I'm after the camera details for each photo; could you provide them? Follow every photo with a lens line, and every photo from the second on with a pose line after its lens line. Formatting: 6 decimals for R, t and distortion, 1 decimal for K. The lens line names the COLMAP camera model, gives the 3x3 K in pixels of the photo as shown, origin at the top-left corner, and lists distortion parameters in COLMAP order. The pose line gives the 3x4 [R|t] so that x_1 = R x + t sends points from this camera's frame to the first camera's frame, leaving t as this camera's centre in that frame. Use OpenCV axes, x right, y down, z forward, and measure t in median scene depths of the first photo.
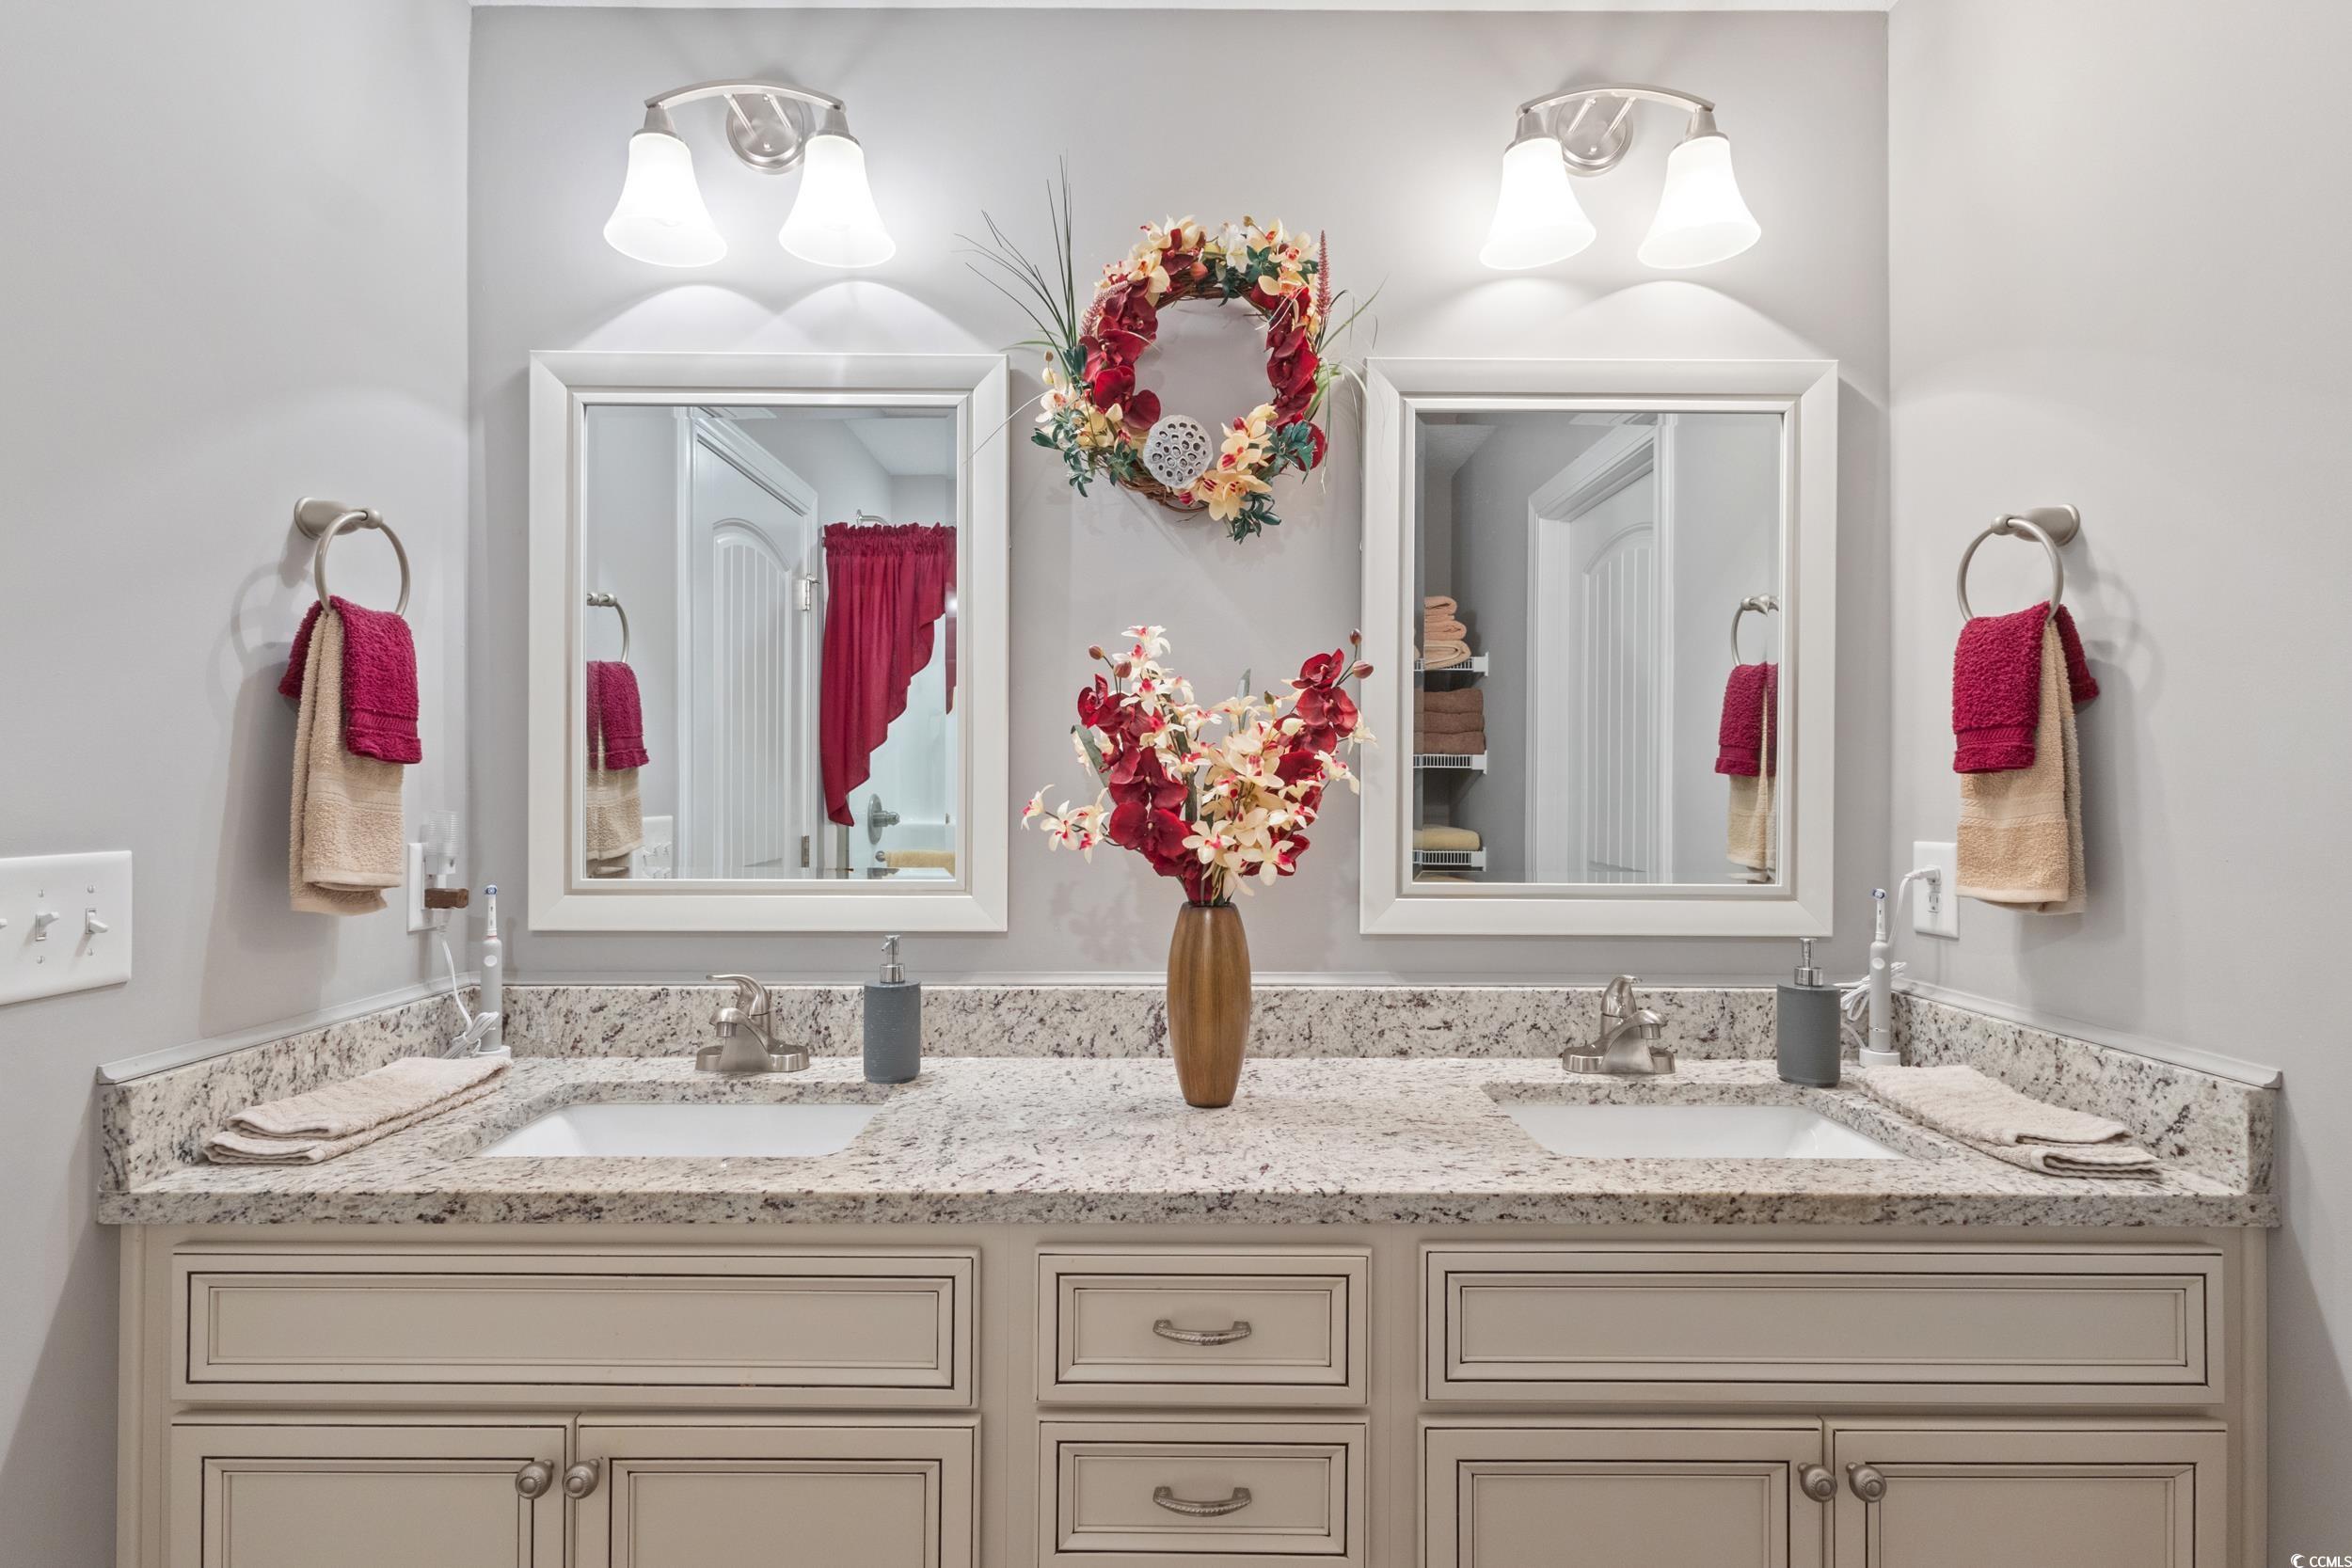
lens RADIAL K [[1103.8, 0, 1163.3], [0, 1103.8, 784.1], [0, 0, 1]] dist [0.006999, -0.001408]
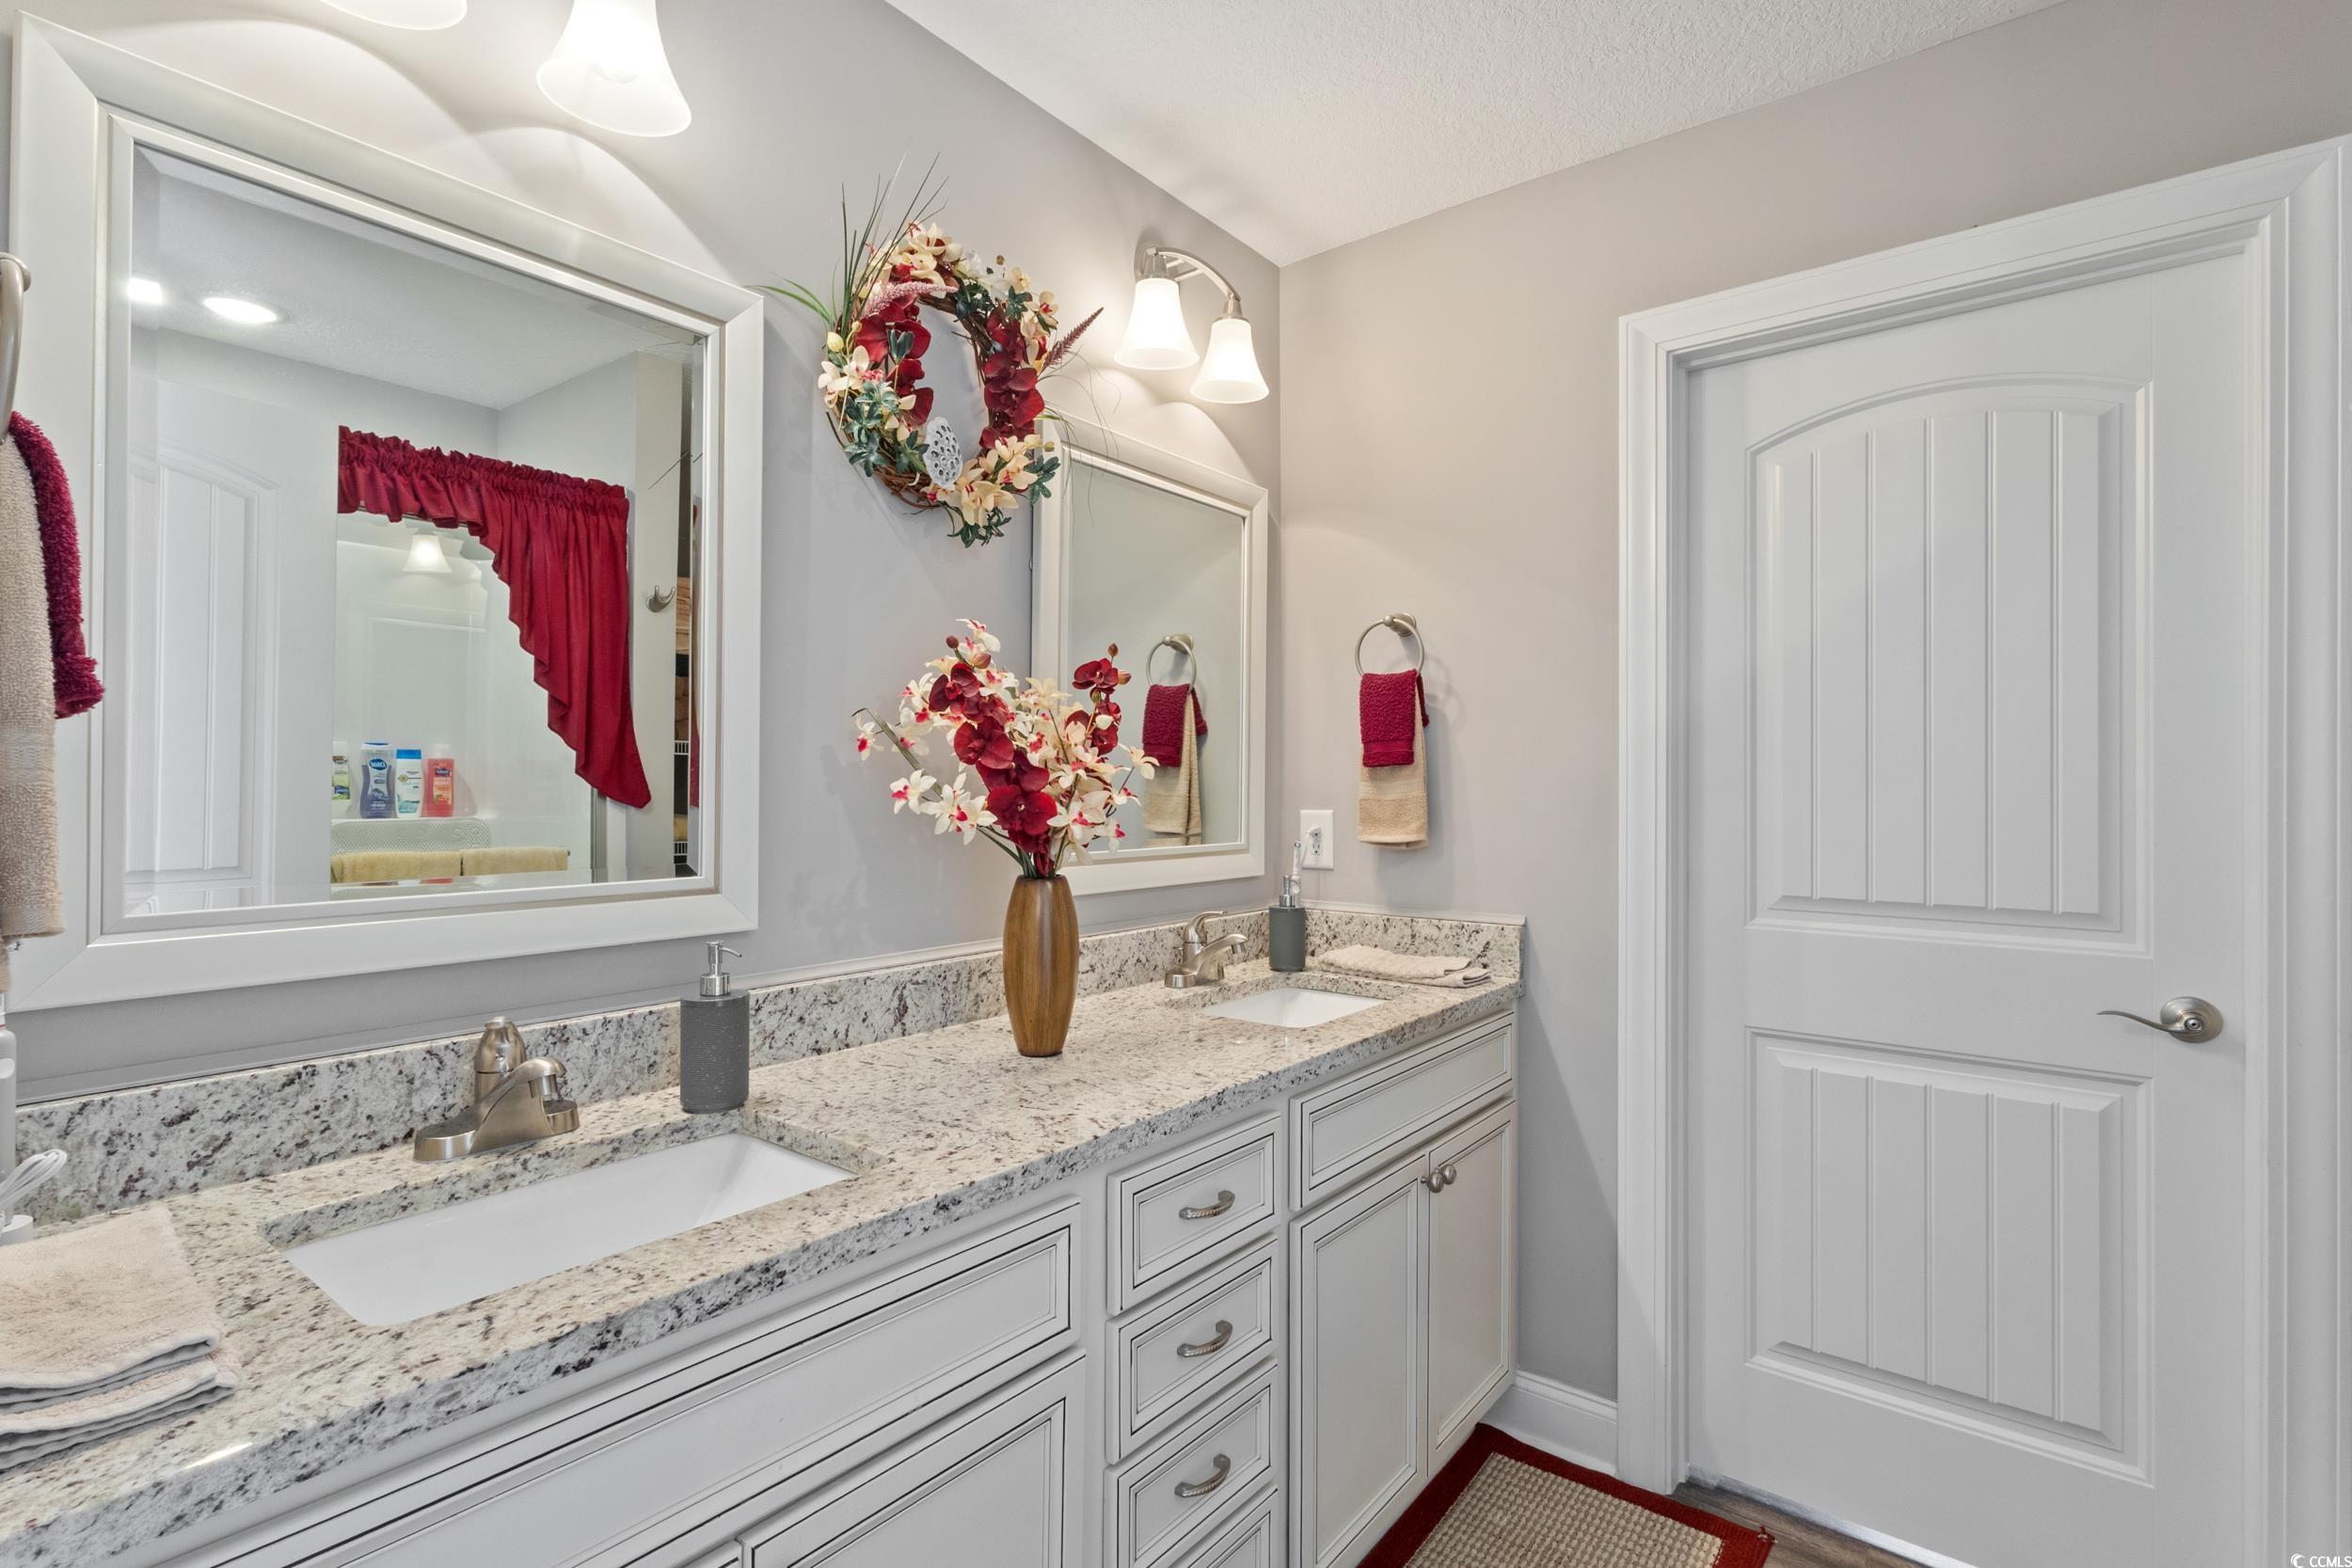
lens RADIAL K [[1103.8, 0, 1161.0], [0, 1103.8, 780.5], [0, 0, 1]] dist [0.006999, -0.001408]
pose [[0.631588, 0.000757, 0.775304, -0.743870], [-0.005085, 0.999982, 0.003167, 0.006889], [-0.775287, -0.005943, 0.631581, 0.194621]]
